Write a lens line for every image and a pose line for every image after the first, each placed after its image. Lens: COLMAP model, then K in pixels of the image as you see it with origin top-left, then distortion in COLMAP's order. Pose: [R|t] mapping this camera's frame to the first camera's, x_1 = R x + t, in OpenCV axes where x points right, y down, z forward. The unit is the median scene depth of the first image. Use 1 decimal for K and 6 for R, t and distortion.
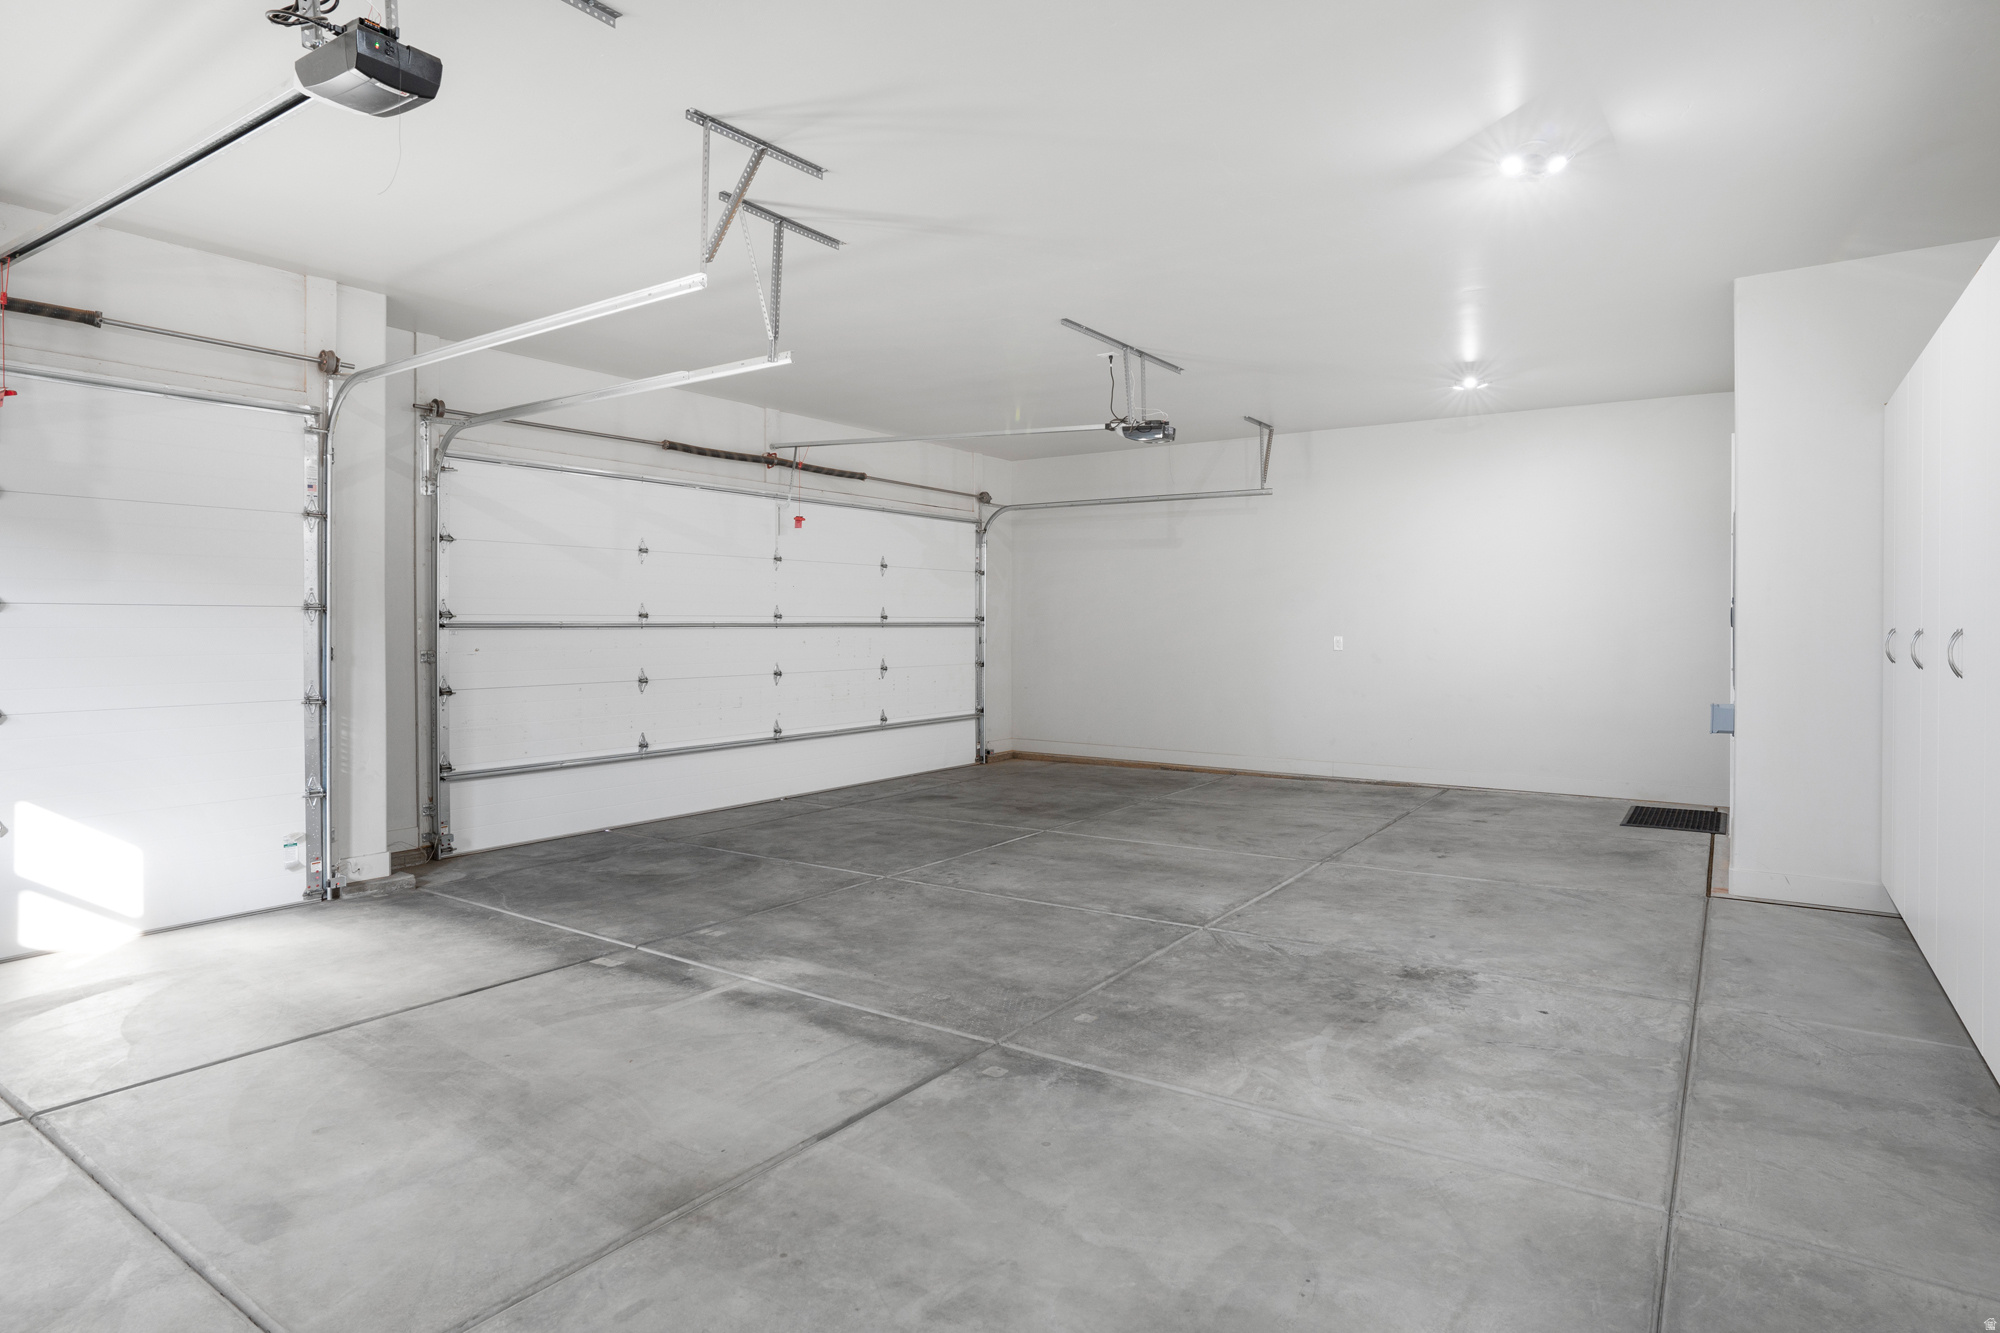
lens RADIAL K [[1077.7, 0, 1002.2], [0, 1077.7, 637.4], [0, 0, 1]] dist [-0.032723, 0.000965]
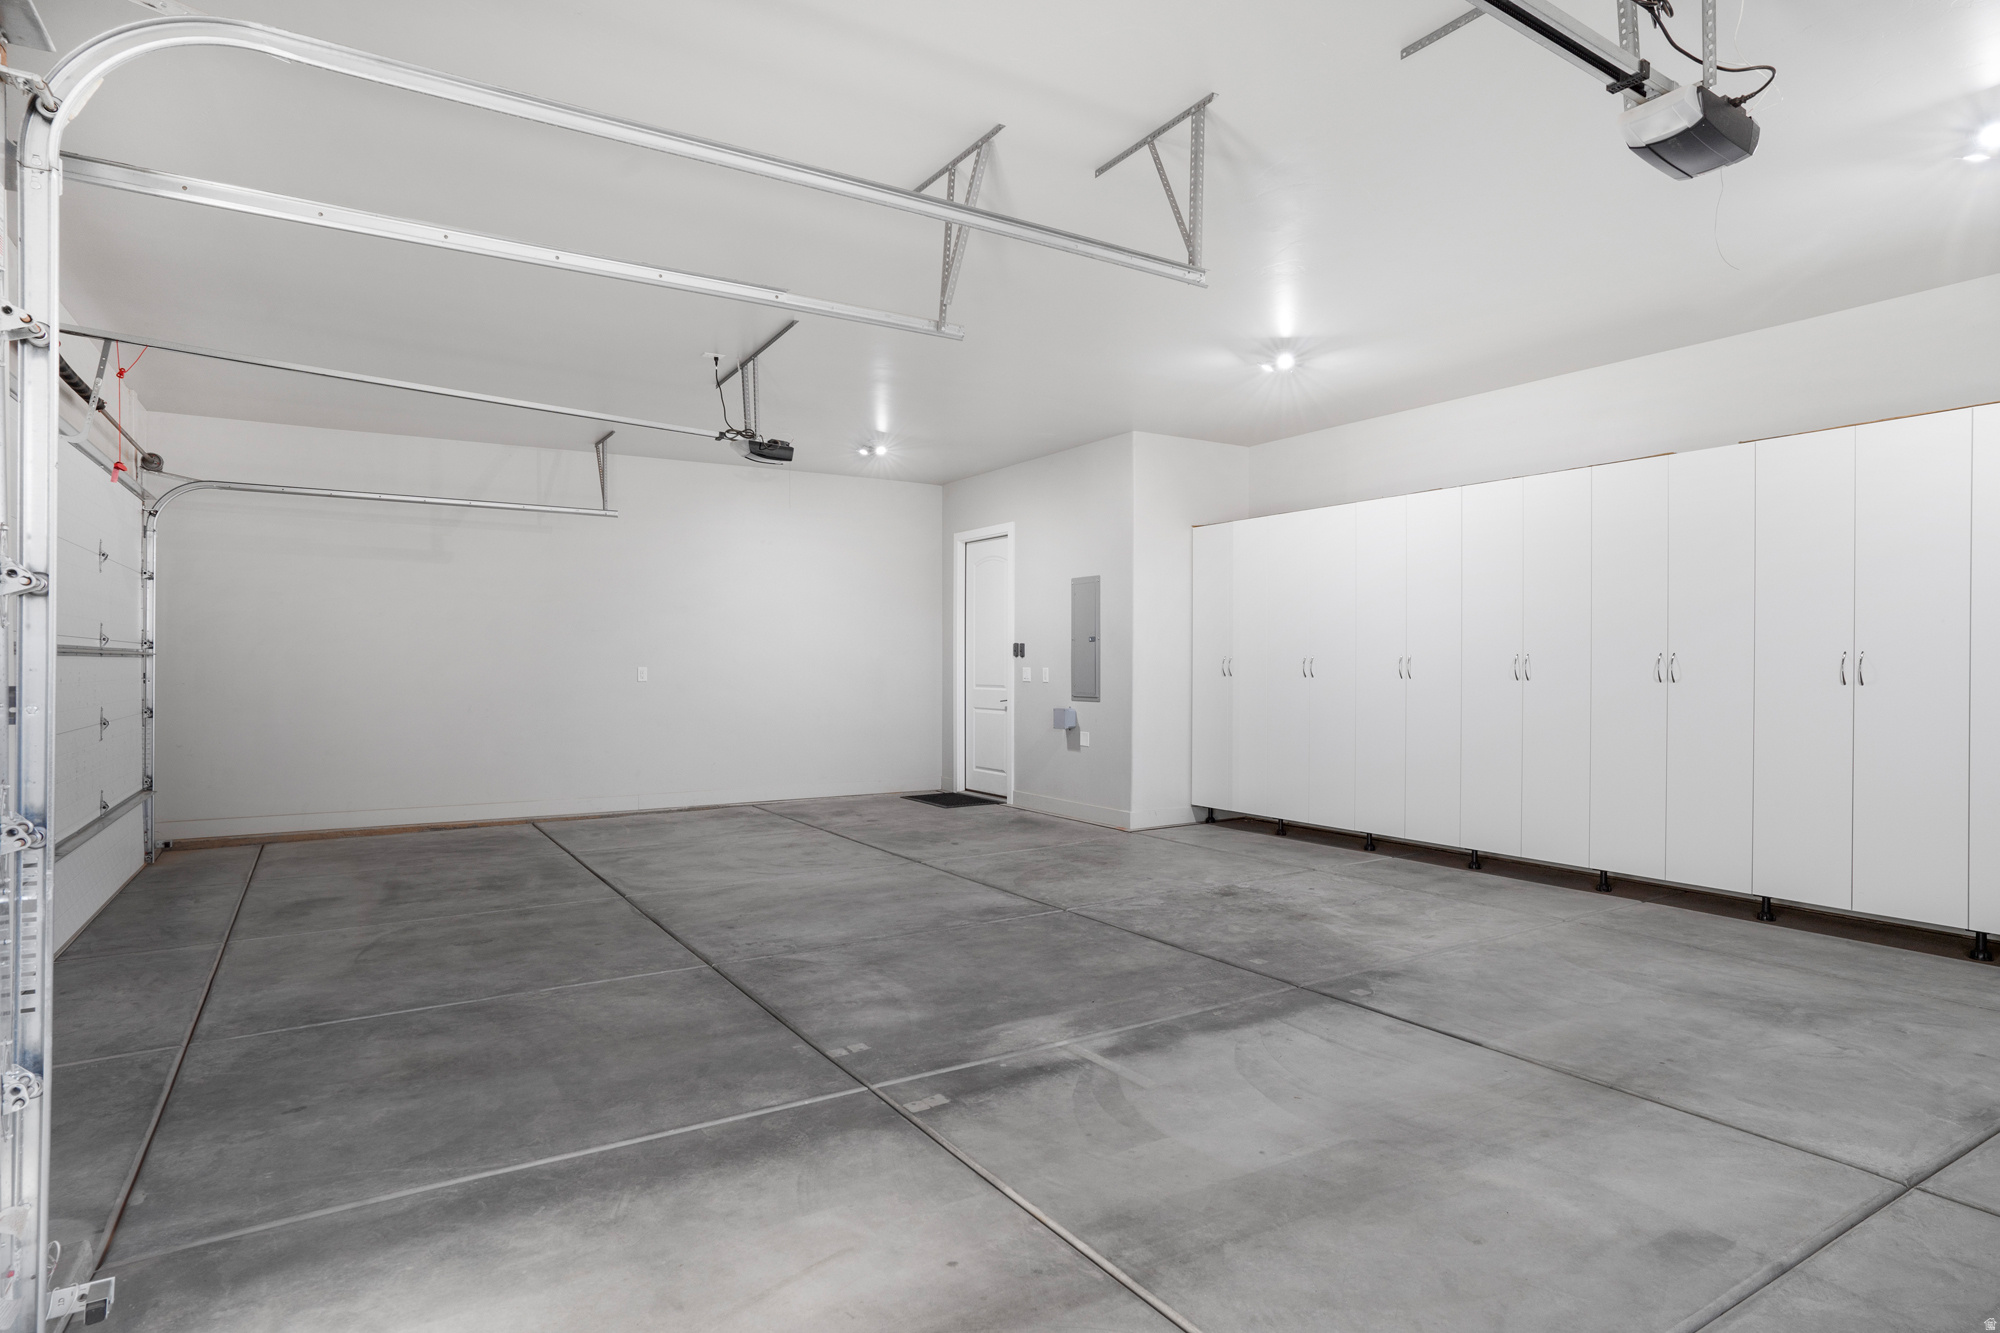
lens RADIAL K [[1088.1, 0, 1000.0], [0, 1088.1, 666.5], [0, 0, 1]] dist [-0.027035, 0.001144]
pose [[0.393958, -0.003961, 0.919120, -1.153588], [0.011060, 0.999939, -0.000431, 0.006026], [-0.919062, 0.010335, 0.393978, 0.737195]]
